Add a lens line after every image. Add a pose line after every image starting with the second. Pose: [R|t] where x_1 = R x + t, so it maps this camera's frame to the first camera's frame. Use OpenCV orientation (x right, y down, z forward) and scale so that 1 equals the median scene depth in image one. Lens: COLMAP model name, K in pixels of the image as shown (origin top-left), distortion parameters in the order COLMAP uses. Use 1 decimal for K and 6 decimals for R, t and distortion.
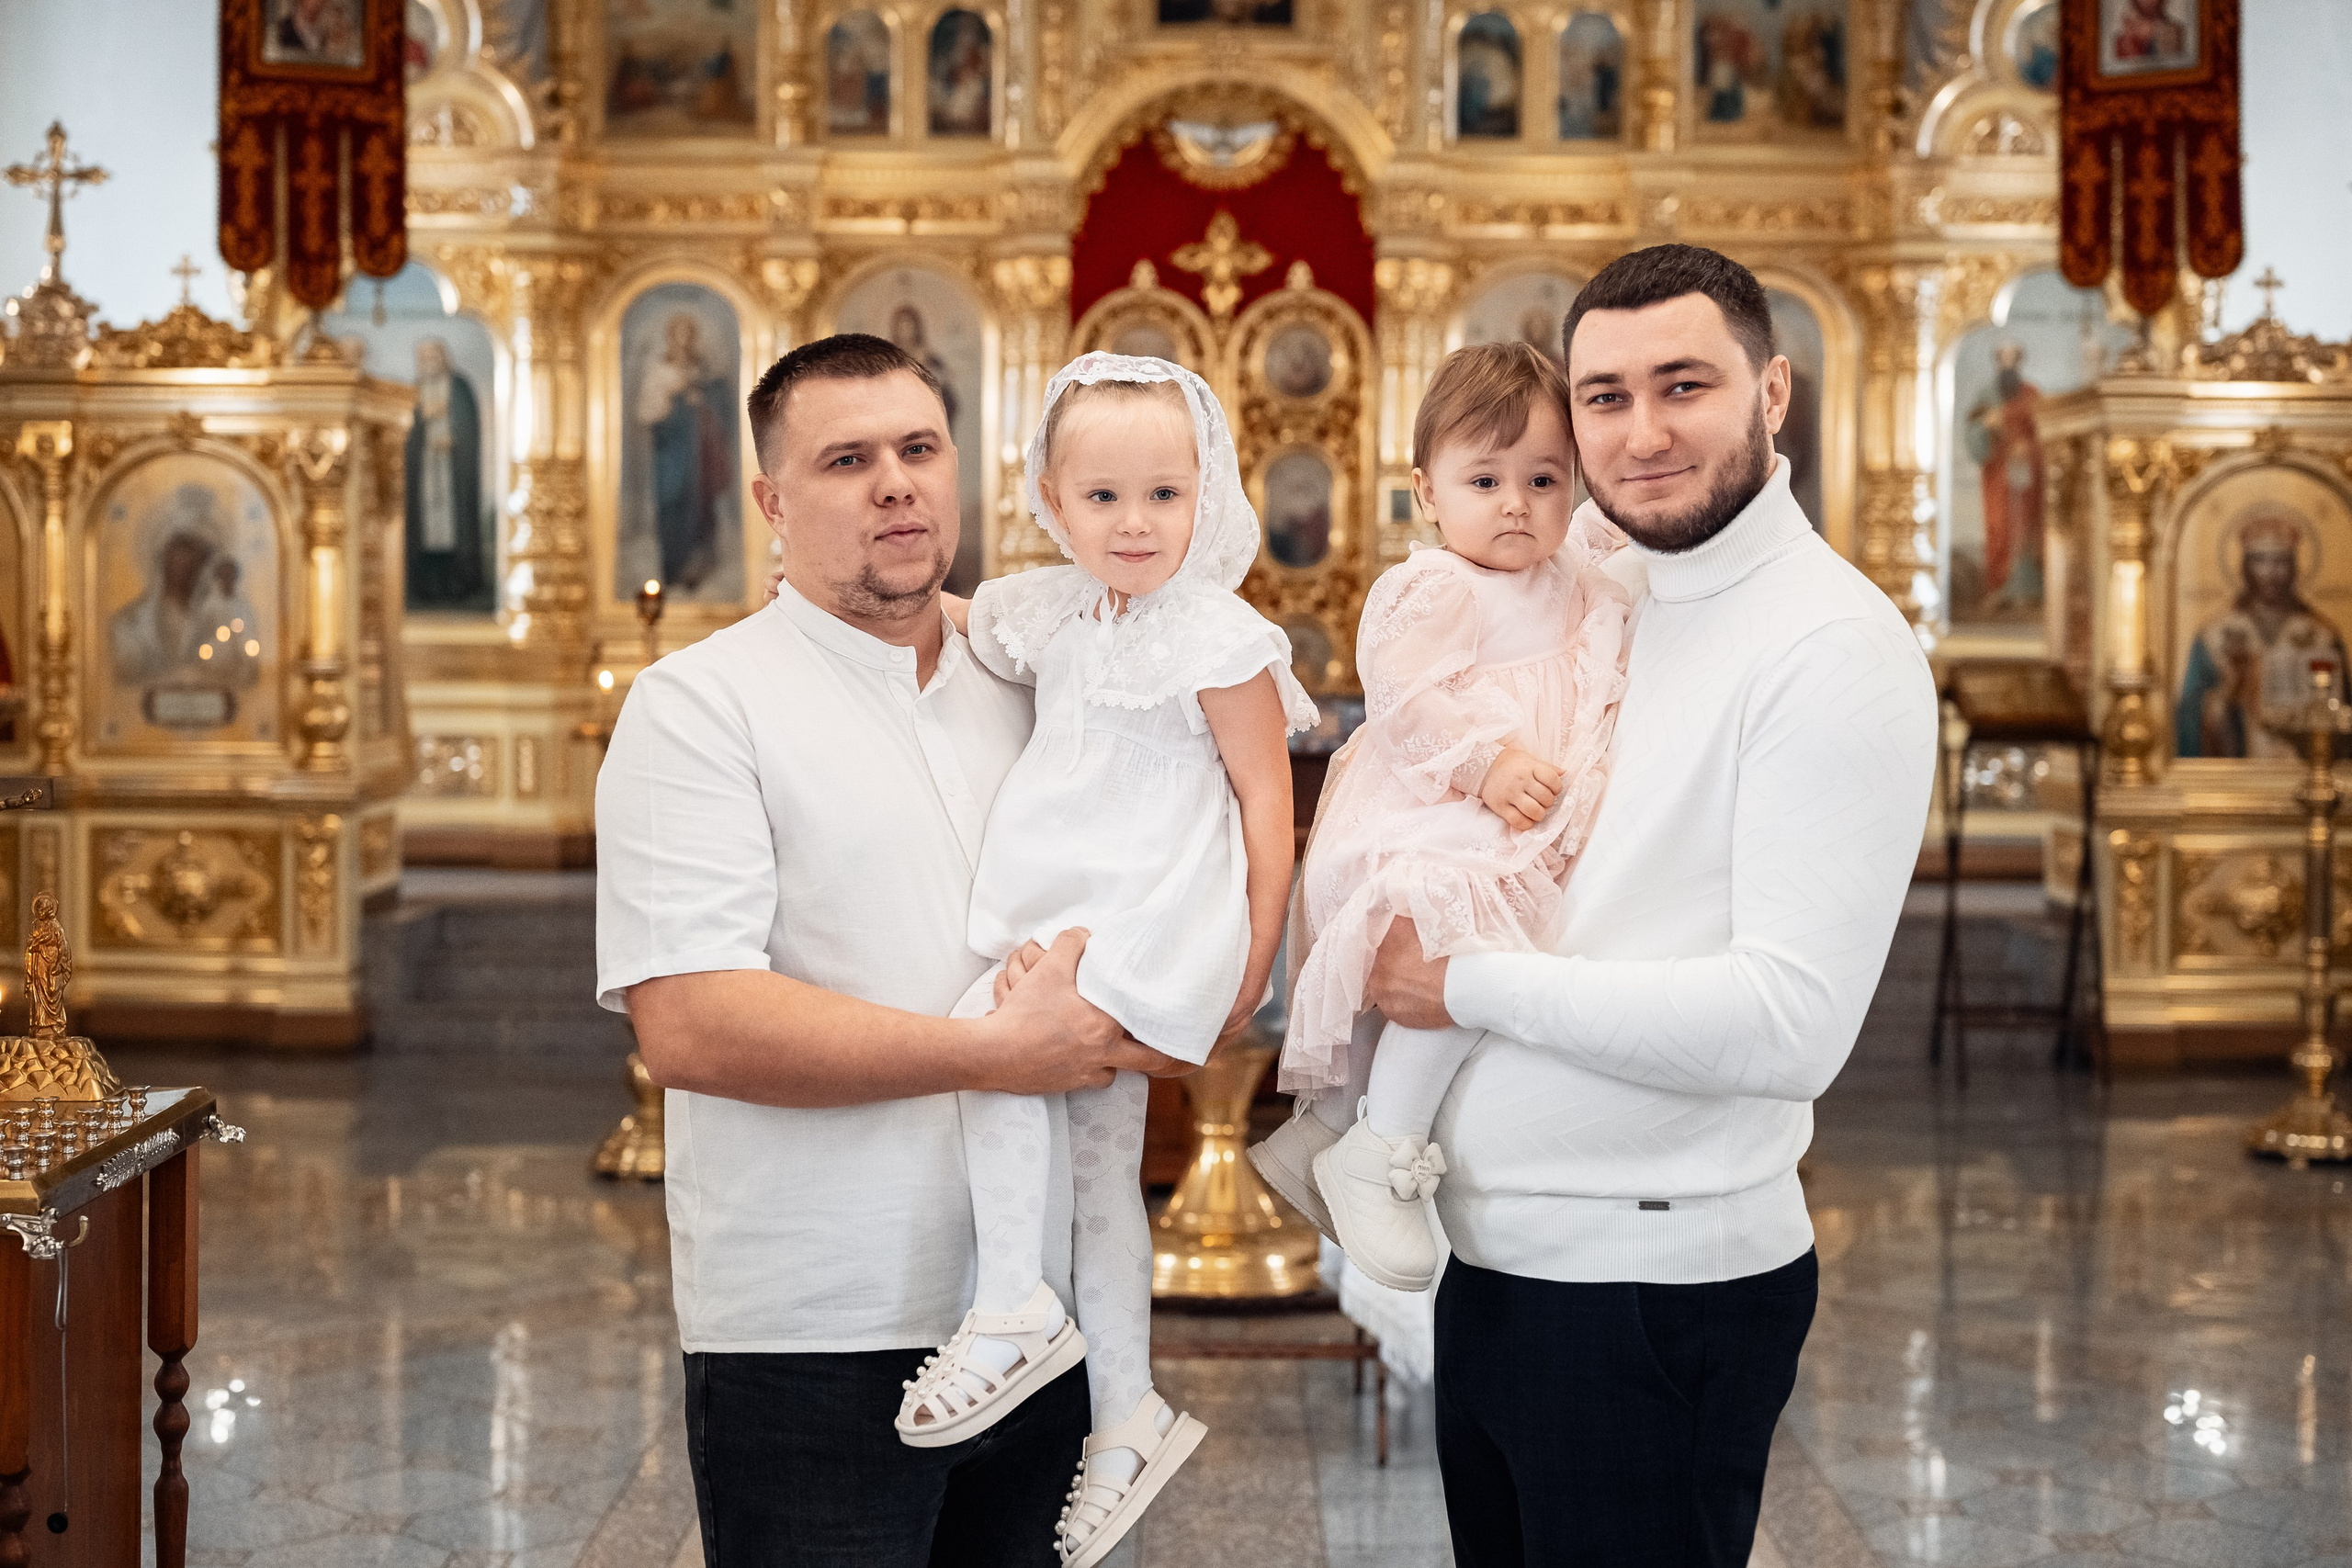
lens RADIAL K [[3523.9, 0, 1160.9], [0, 3523.9, 632.2], [0, 0, 1]] dist [-0.003757, 0.001593]
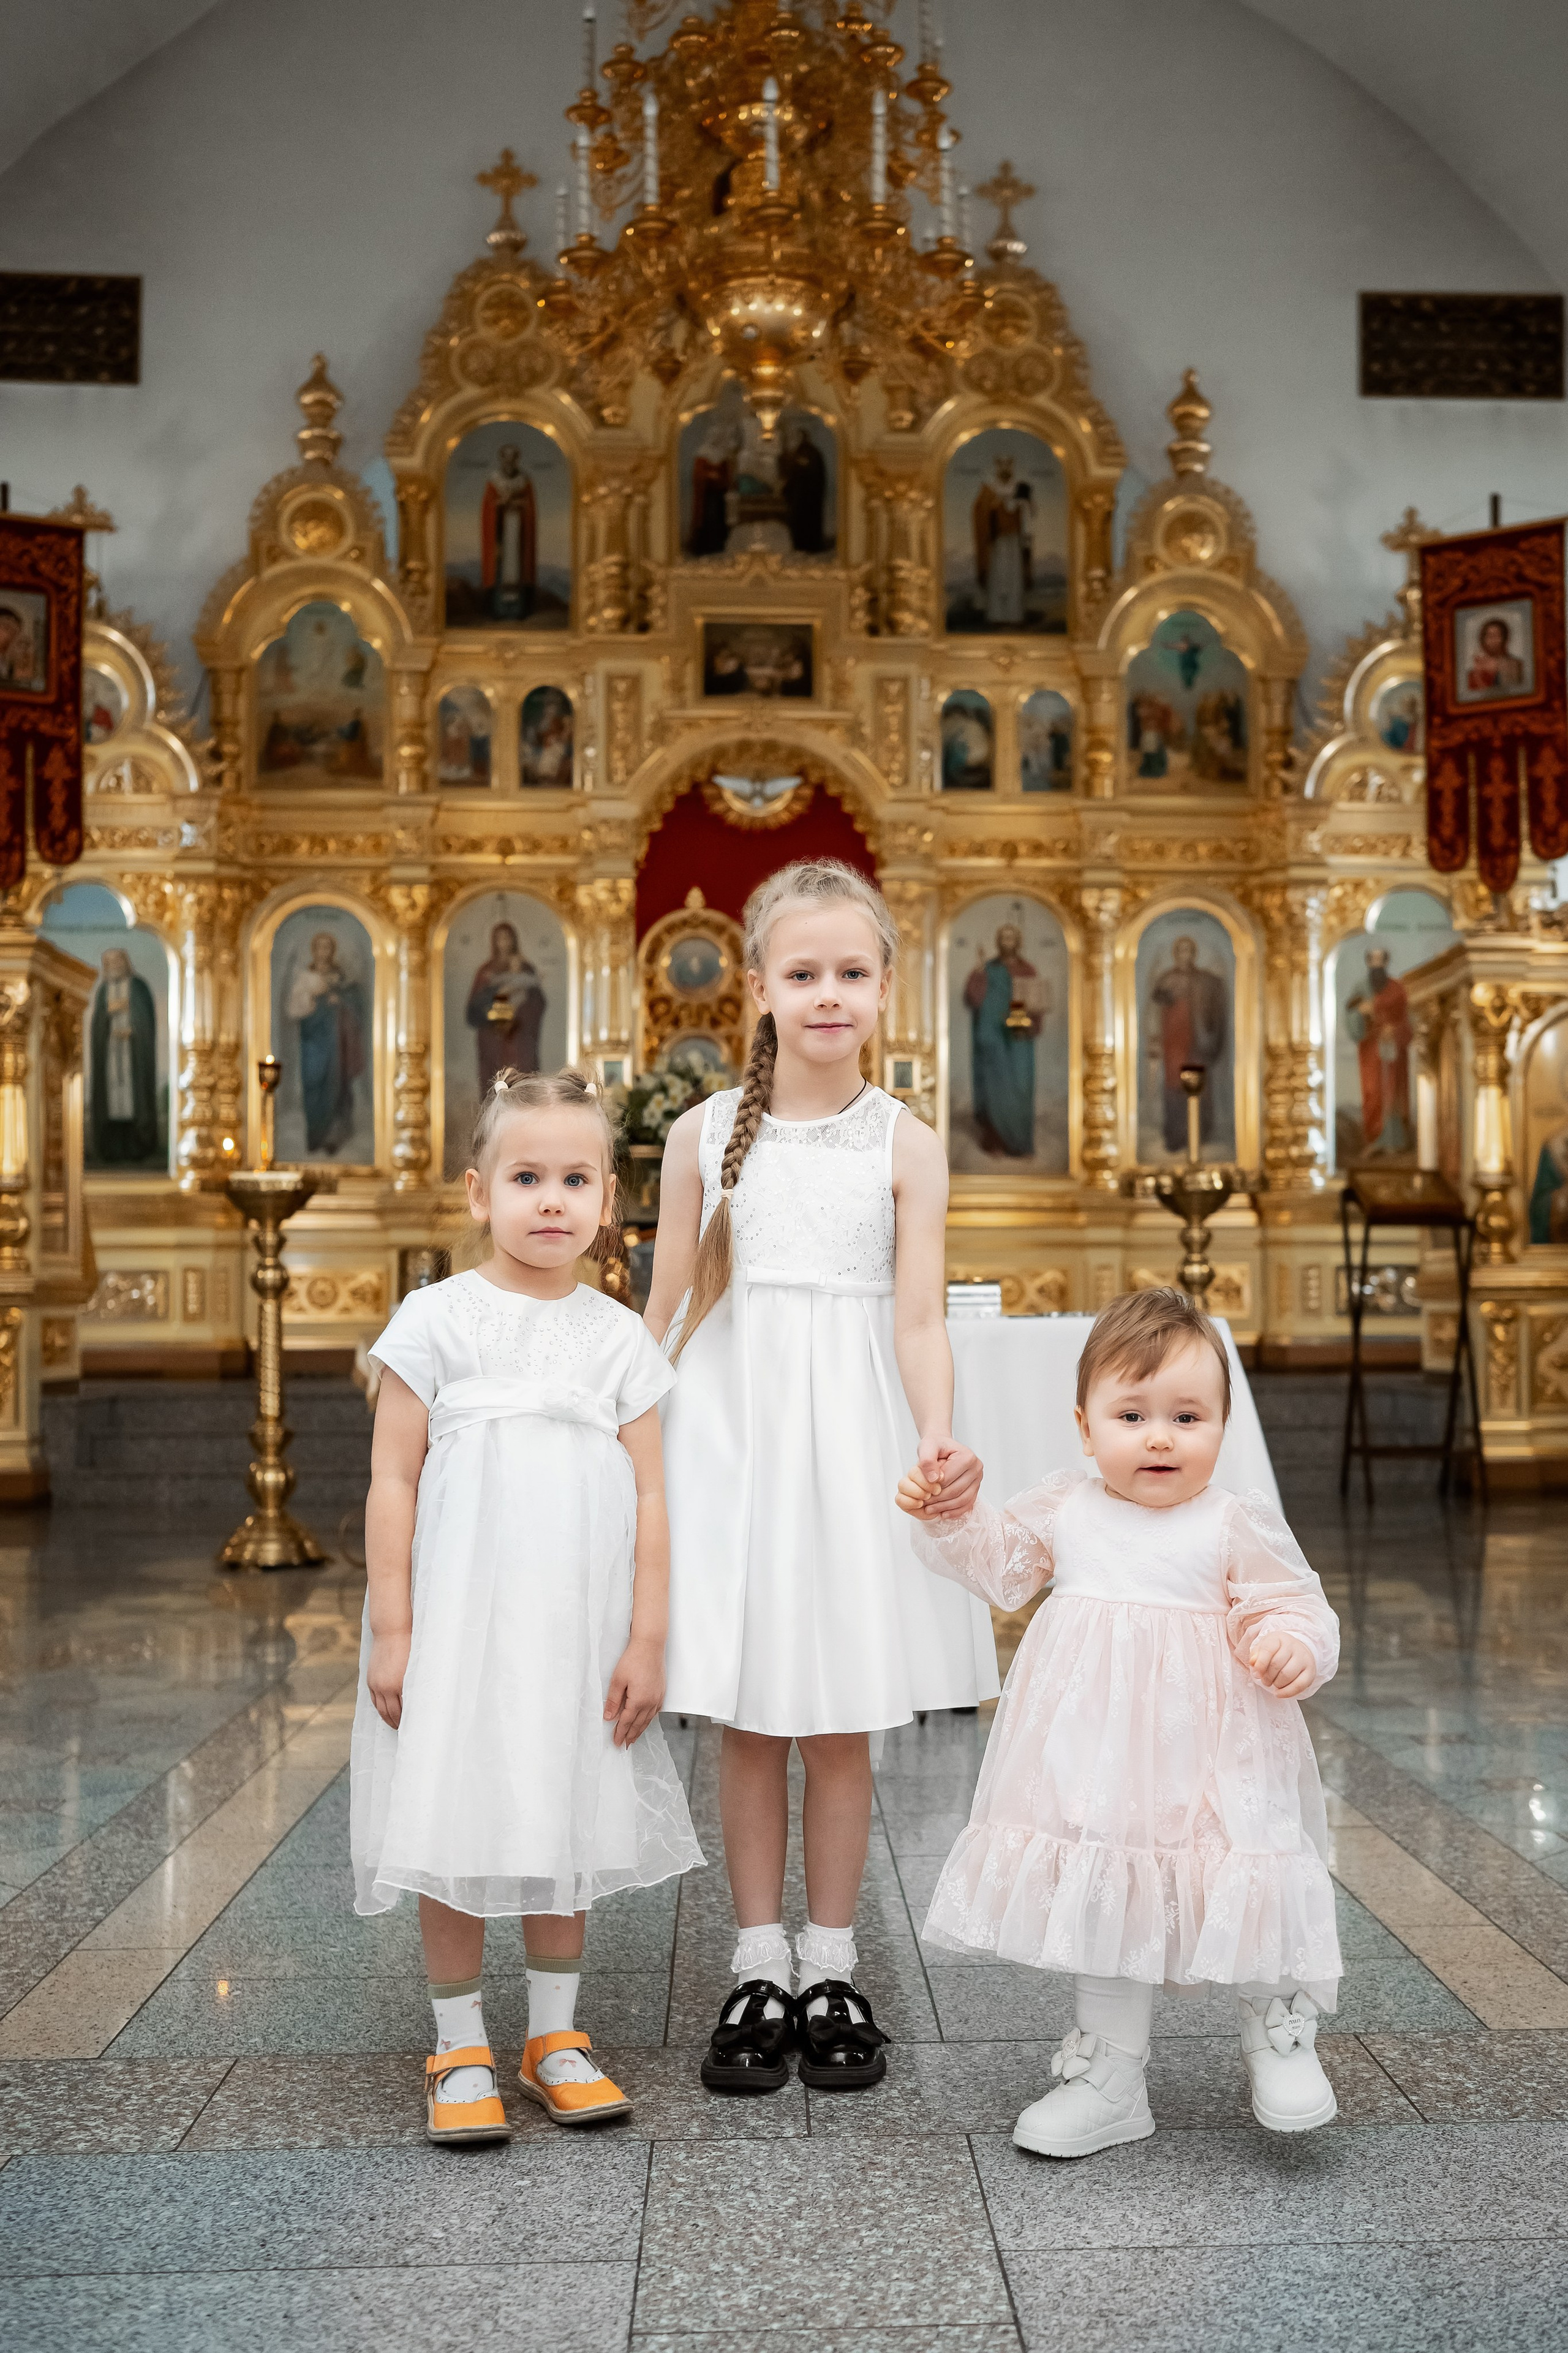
lens RADIAL K [[2535.0, 0, 885.6], [0, 2535.0, 1208.0], [0, 0, 1]] dist [0.000501, -0.007818]
pose [[0.997653, -0.009022, 0.067868, 0.000579], [0.012328, 0.998750, -0.048448, 0.053689], [-0.067346, 0.049171, 0.996517, 0.104954]]
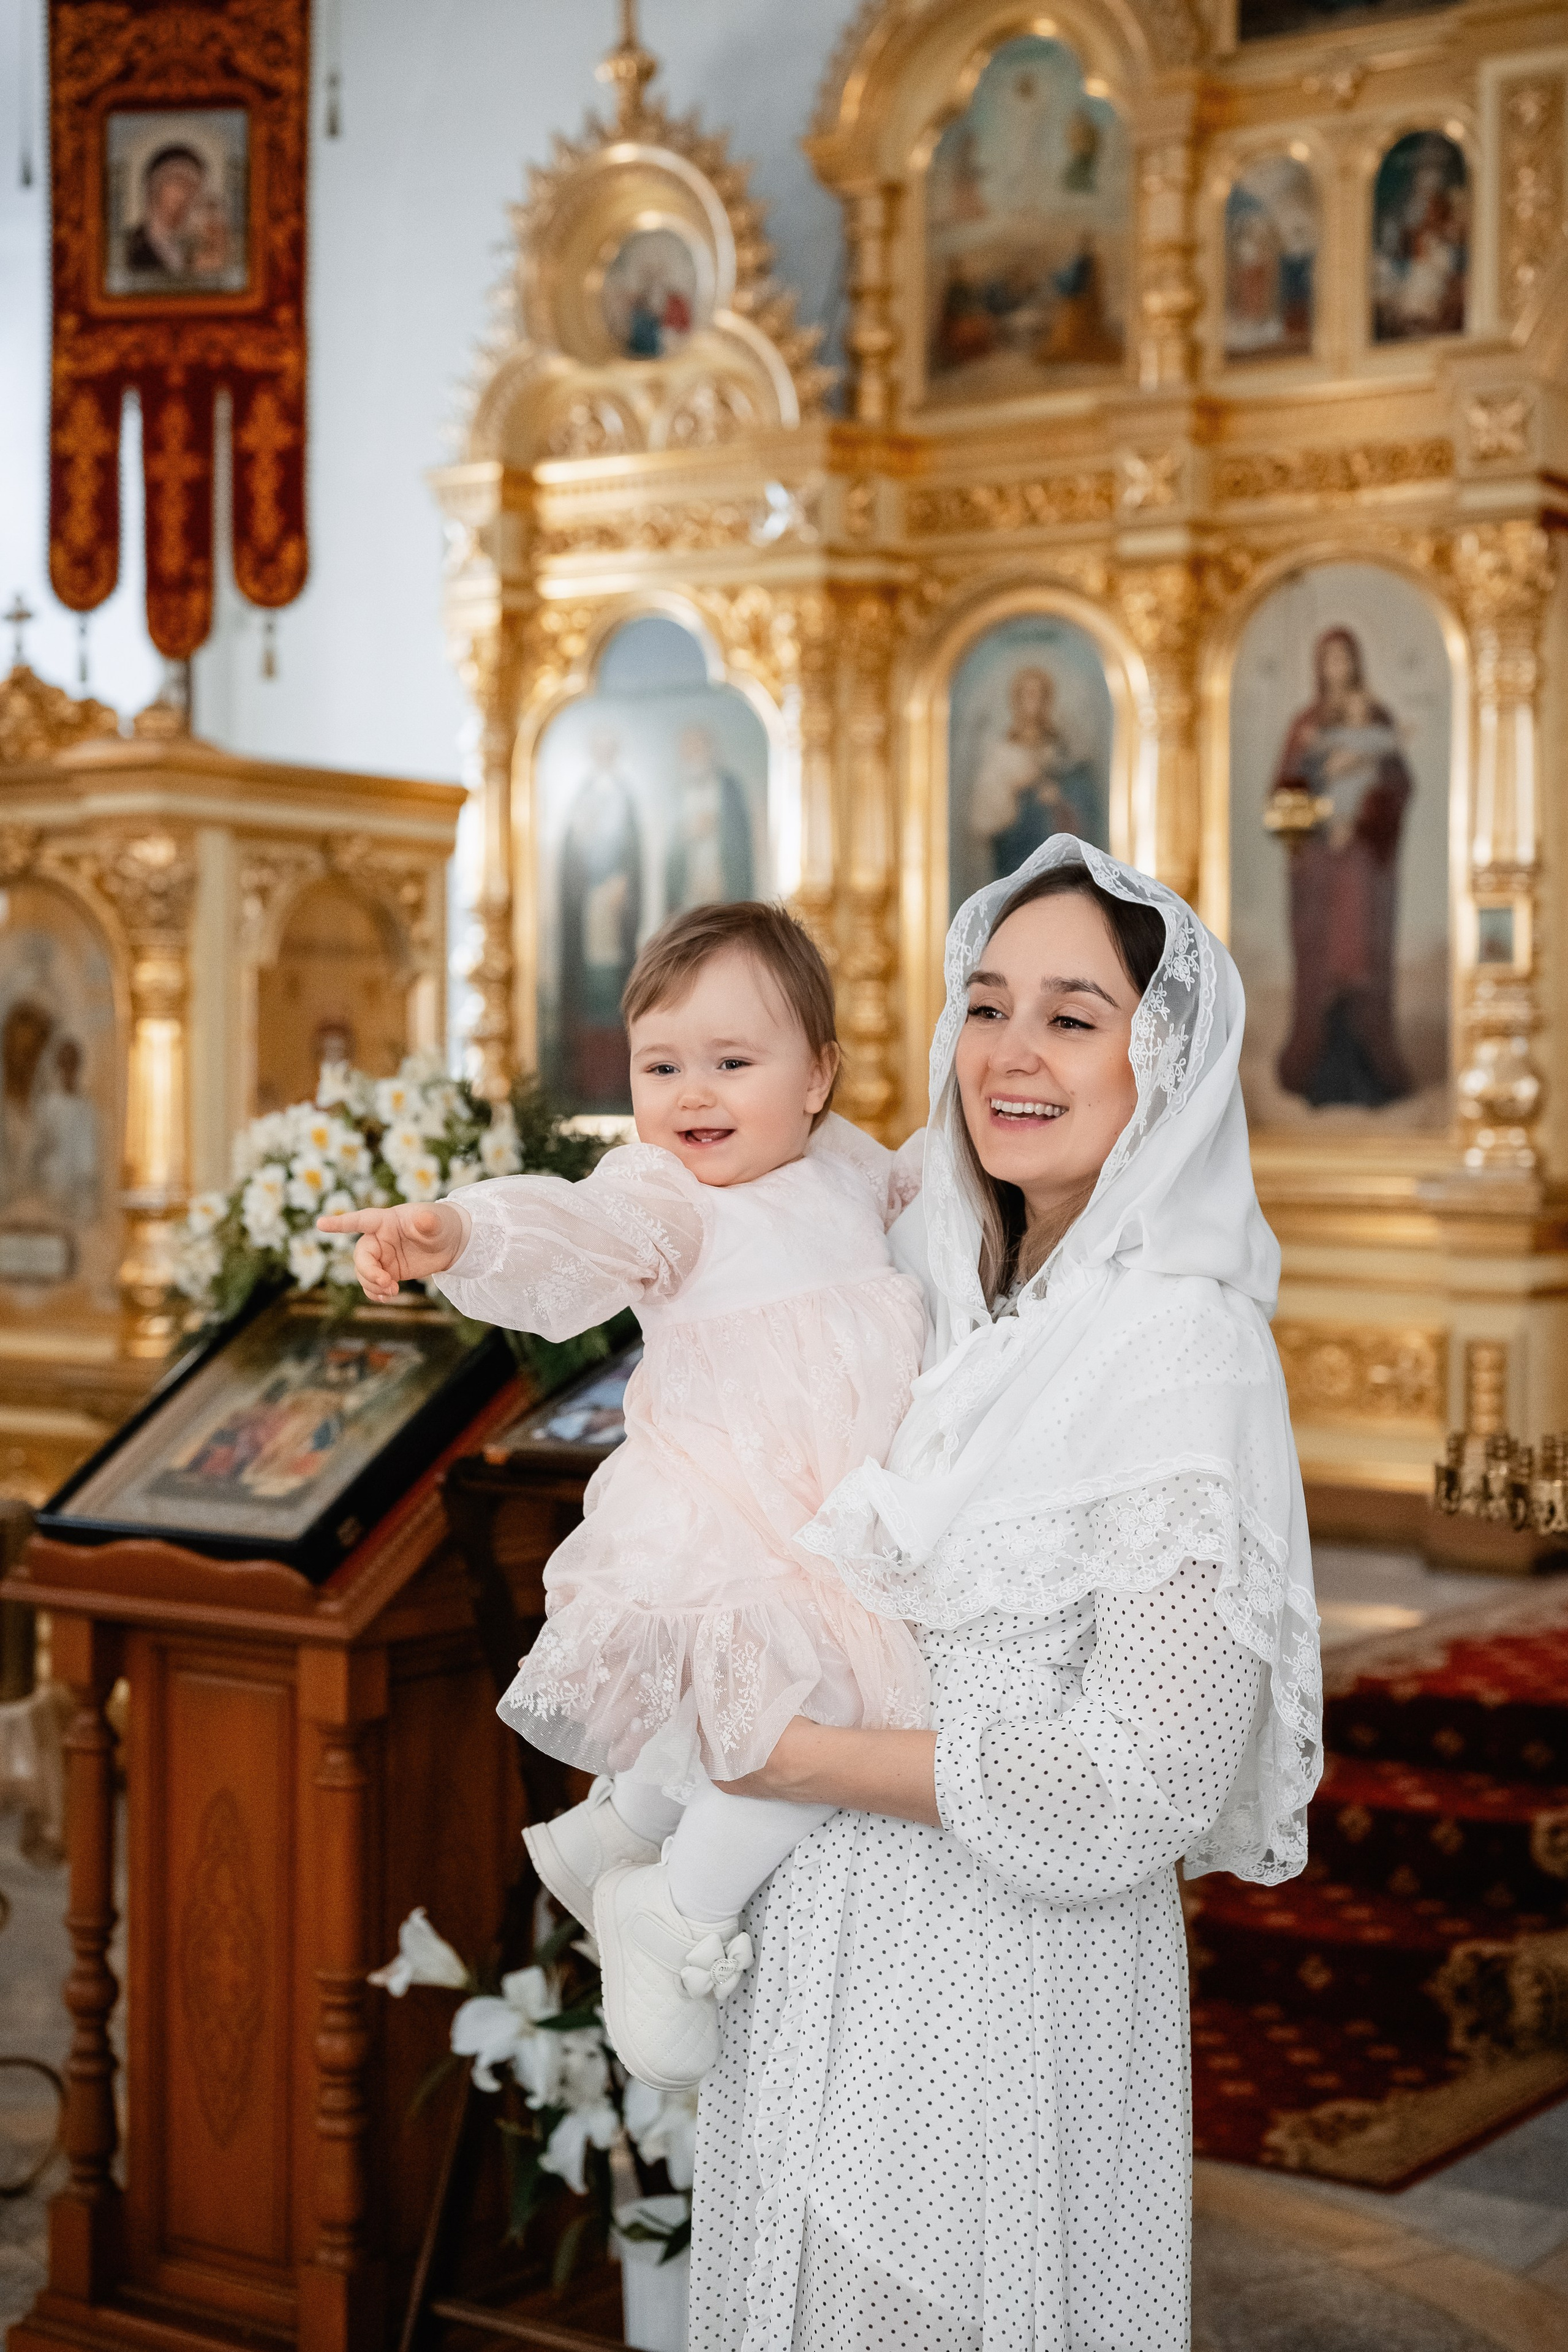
lens RADIAL K [[3524.2, 0, 784.0], [0, 3524.2, 1176.0], [0, 0, 1]] dist [-0.003757, 0.001593]
pose [[0.835195, 0.011381, -0.549836, 0.190465], [-0.007499, 0.999929, 0.009307, -0.001297], [0.549903, -0.003650, 0.835221, 0.434382]]
